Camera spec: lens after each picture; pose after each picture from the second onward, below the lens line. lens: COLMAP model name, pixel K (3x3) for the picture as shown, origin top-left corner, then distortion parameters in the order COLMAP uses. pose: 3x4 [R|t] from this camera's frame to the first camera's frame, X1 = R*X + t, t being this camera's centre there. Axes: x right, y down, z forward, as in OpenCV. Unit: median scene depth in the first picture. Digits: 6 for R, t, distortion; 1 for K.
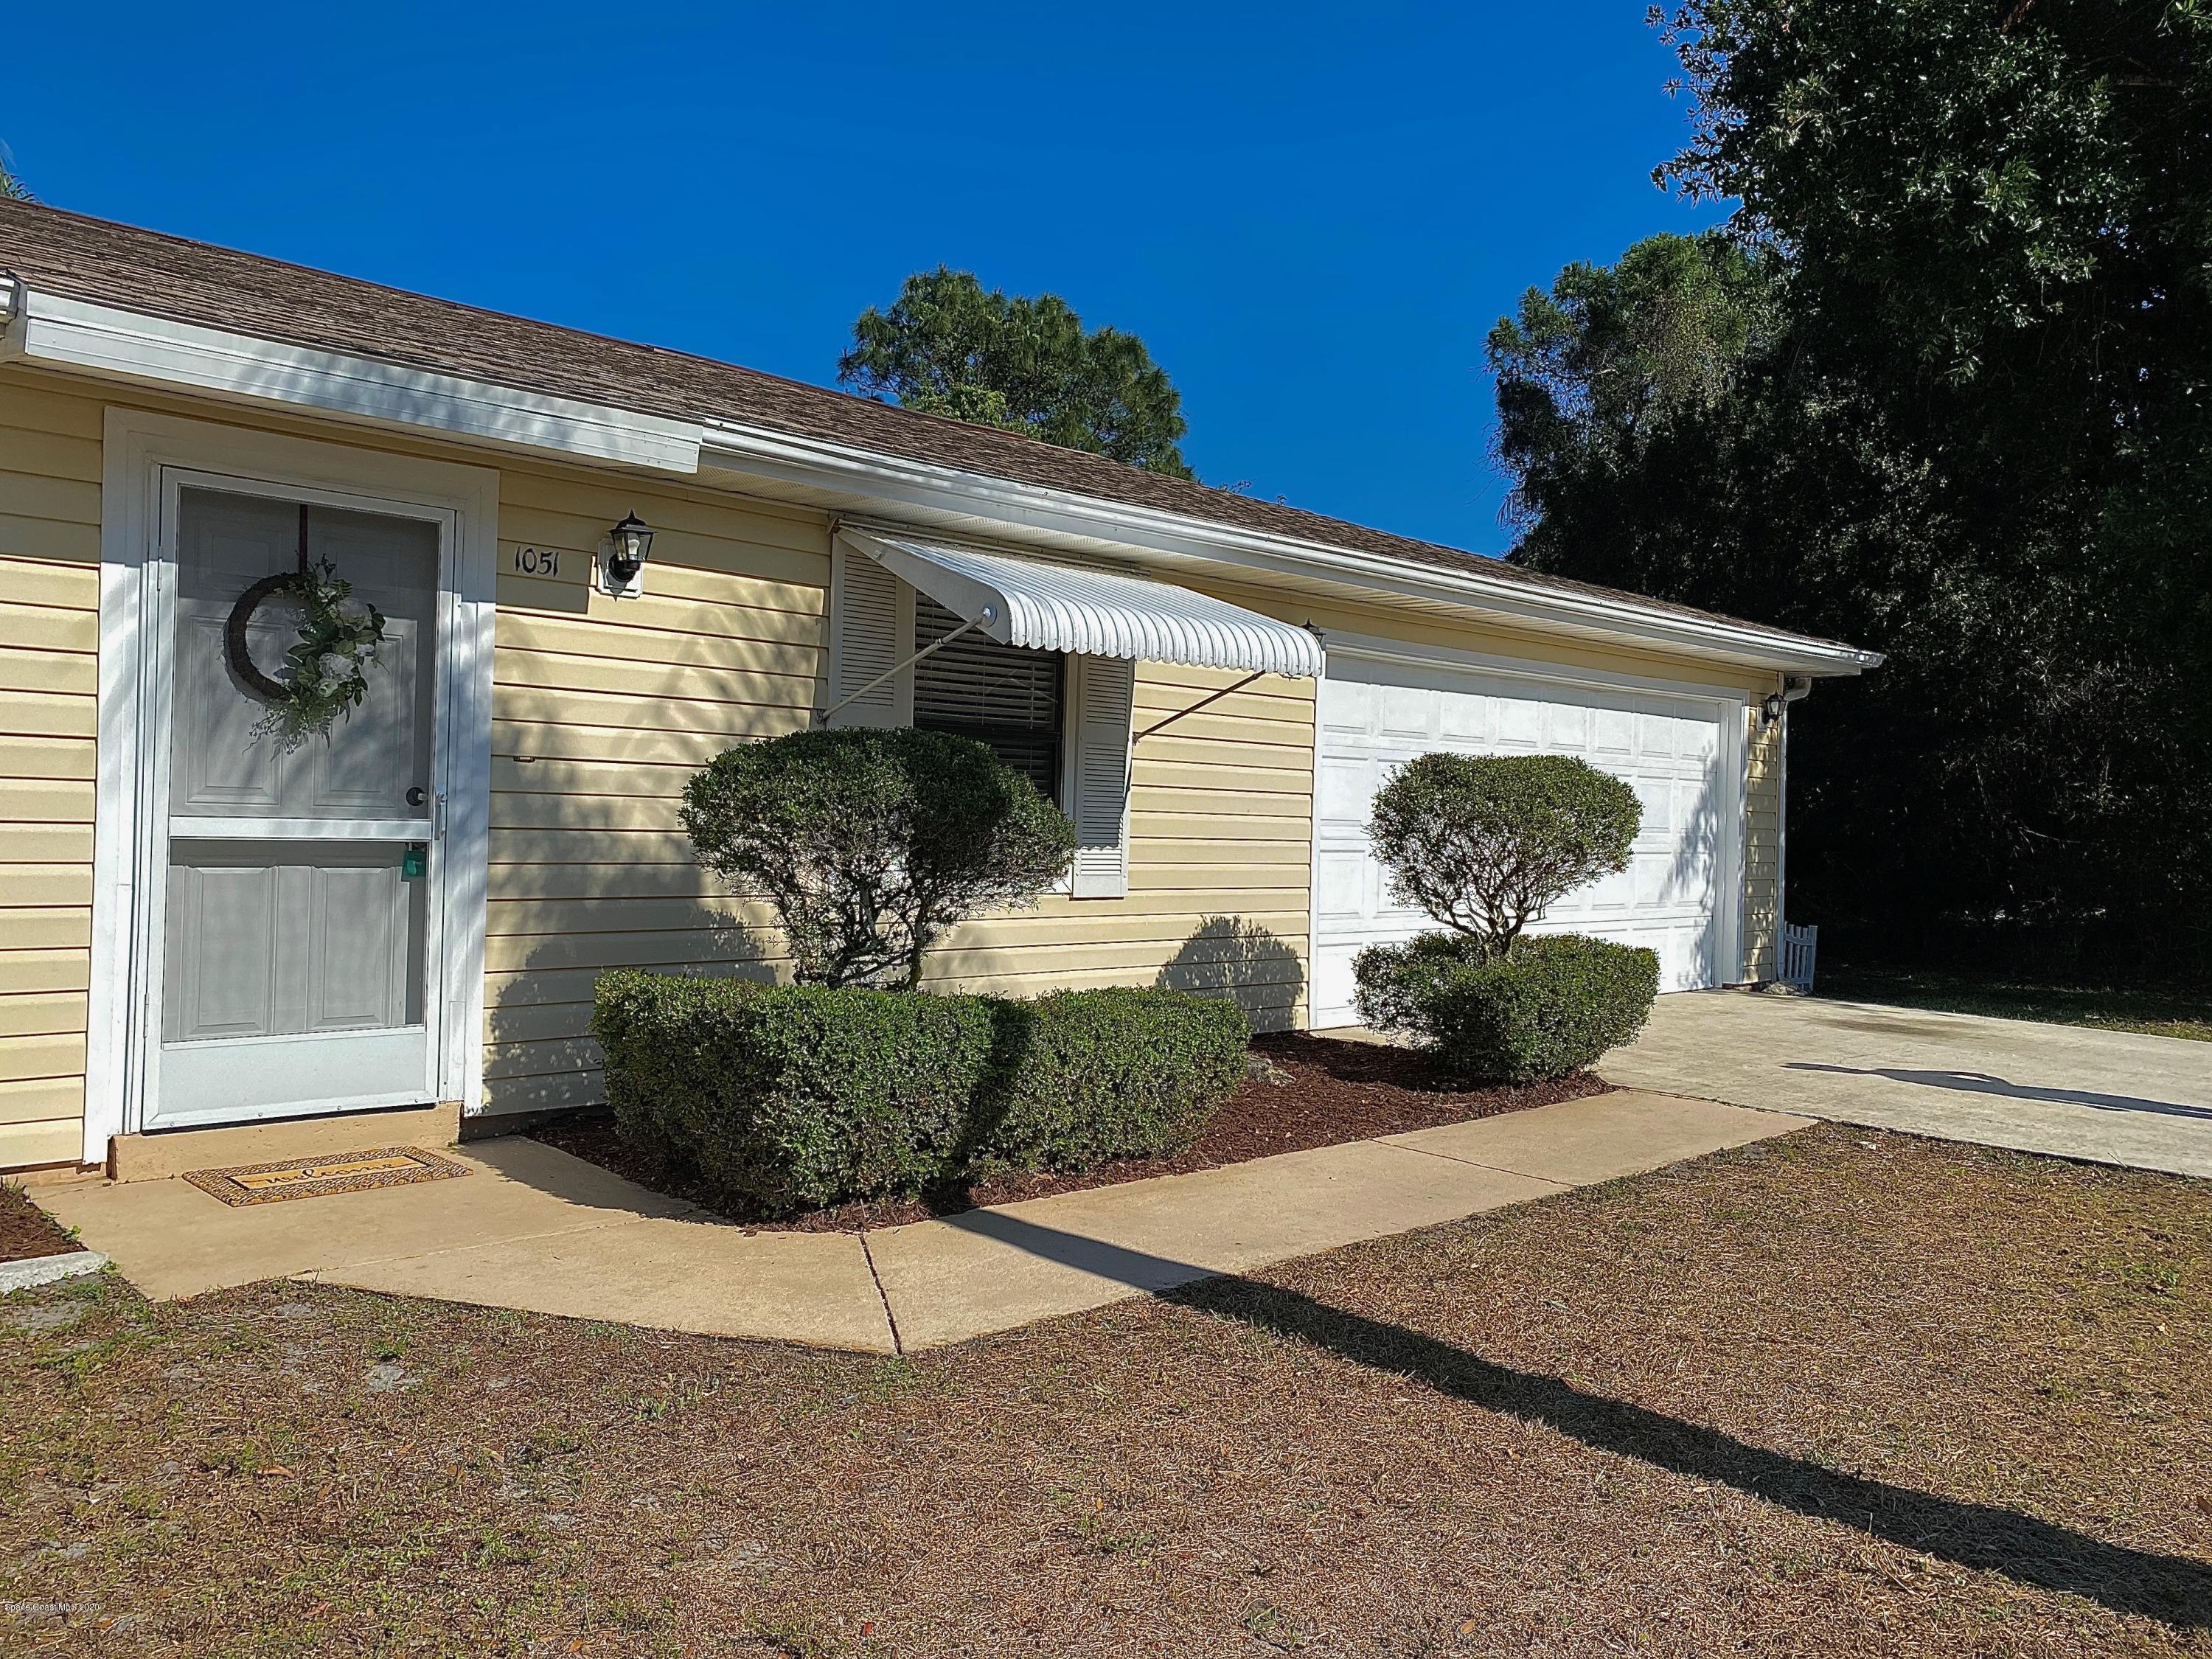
lens RADIAL K [[1692.3, 0, 1106.0], [0, 1692.3, 829.5], [0, 0, 1]] dist [-0.006488, -0.059881]
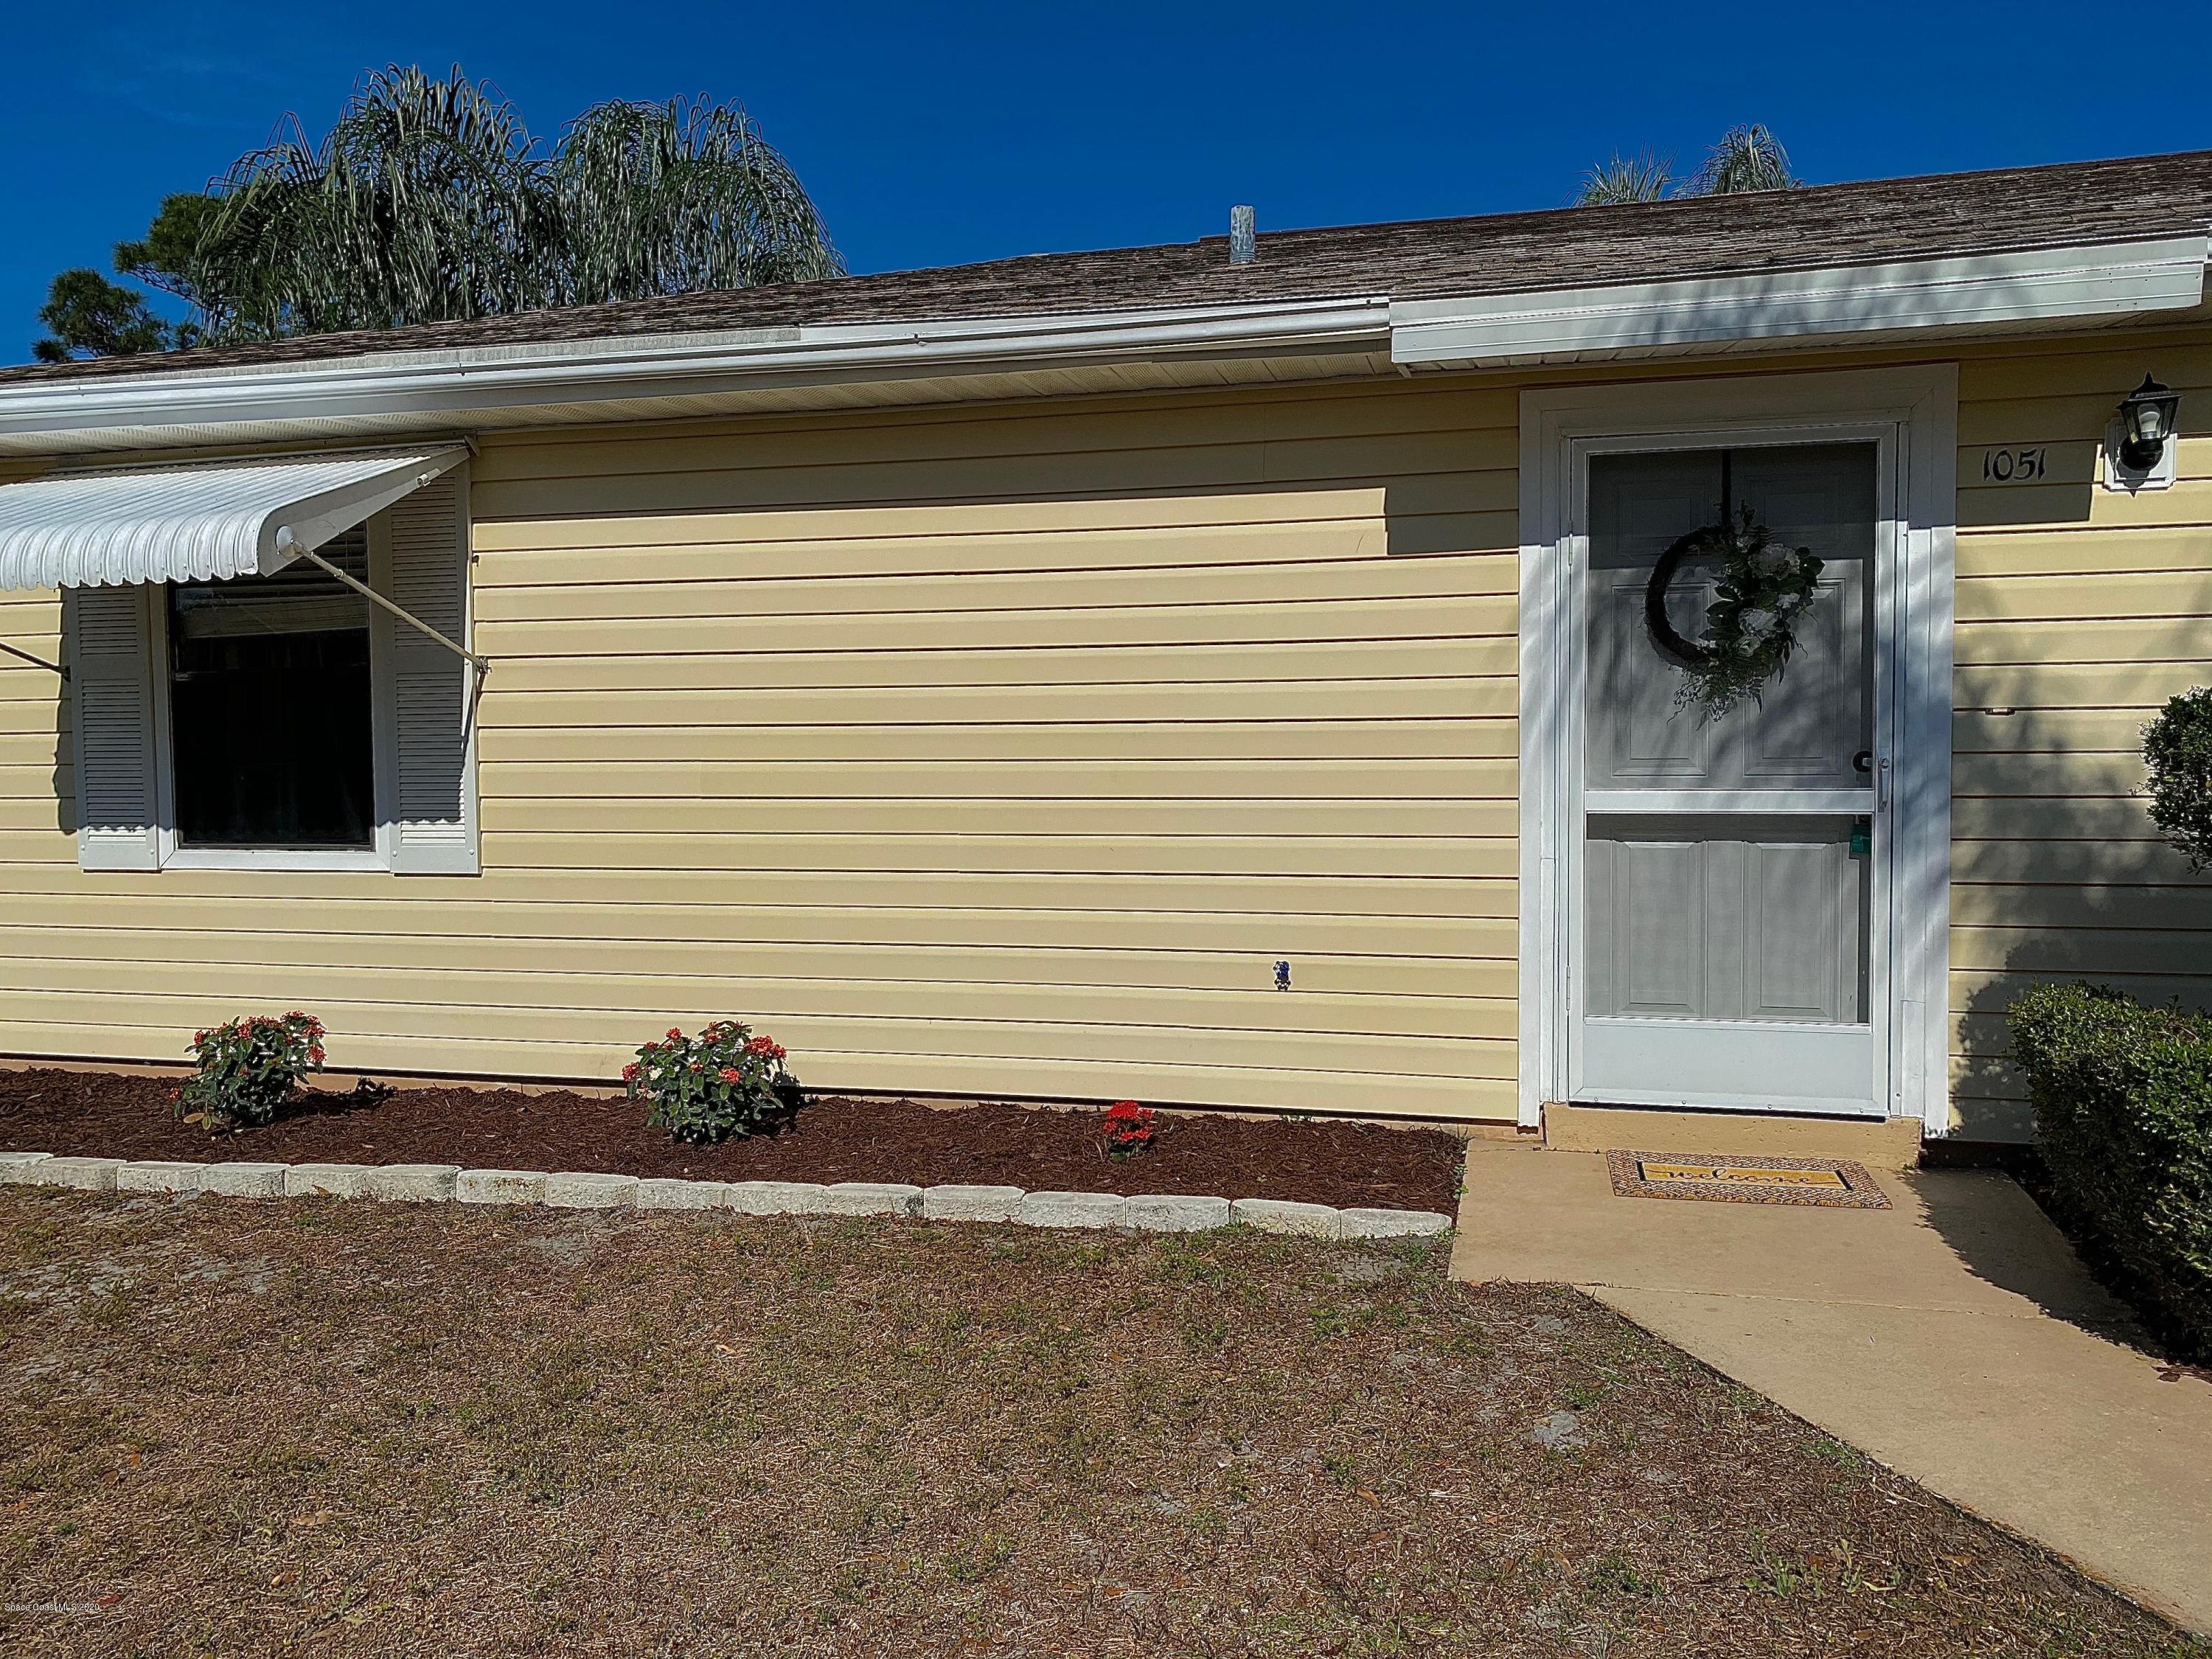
lens RADIAL K [[1675.1, 0, 1106.0], [0, 1675.1, 829.5], [0, 0, 1]] dist [0.057010, -0.069476]
pose [[0.506863, 0.009632, -0.861973, 0.151846], [0.018575, 0.999583, 0.022092, -0.011844], [0.861827, -0.027208, 0.506472, 0.233089]]
